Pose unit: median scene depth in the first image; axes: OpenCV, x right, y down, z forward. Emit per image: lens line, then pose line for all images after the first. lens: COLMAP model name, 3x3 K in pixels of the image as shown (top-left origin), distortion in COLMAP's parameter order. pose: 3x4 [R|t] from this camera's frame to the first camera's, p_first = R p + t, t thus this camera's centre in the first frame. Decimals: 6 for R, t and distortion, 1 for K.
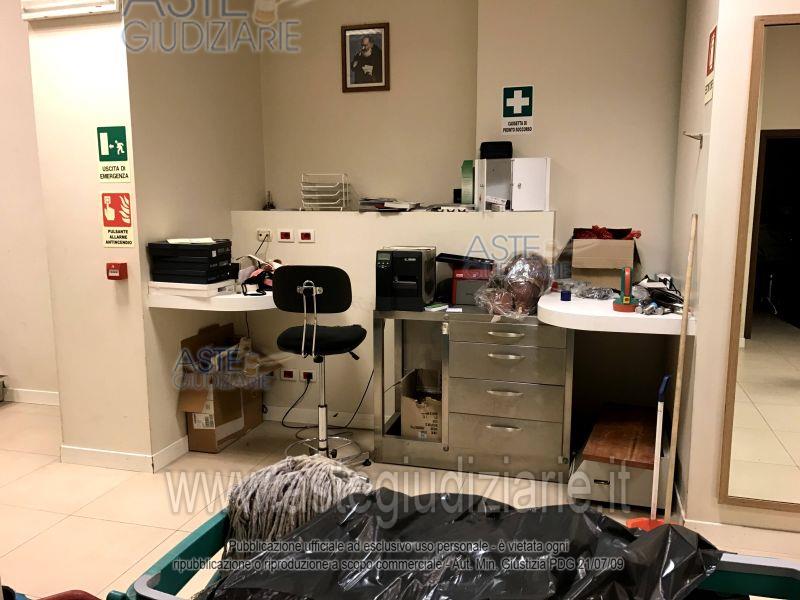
lens RADIAL K [[651.7, 0, 400.0], [0, 651.7, 300.0], [0, 0, 1]] dist [0.000865, -0.003297]
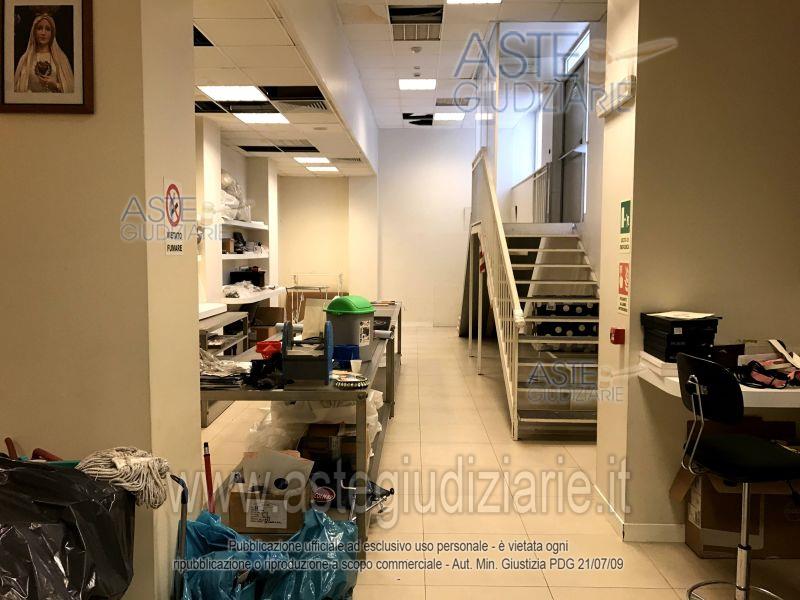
lens RADIAL K [[651.7, 0, 400.0], [0, 651.7, 300.0], [0, 0, 1]] dist [0.000865, -0.003297]
pose [[0.250932, 0.075841, -0.965029, 0.483412], [-0.154583, 0.987272, 0.037393, -0.085910], [0.955582, 0.139794, 0.259462, 0.377251]]
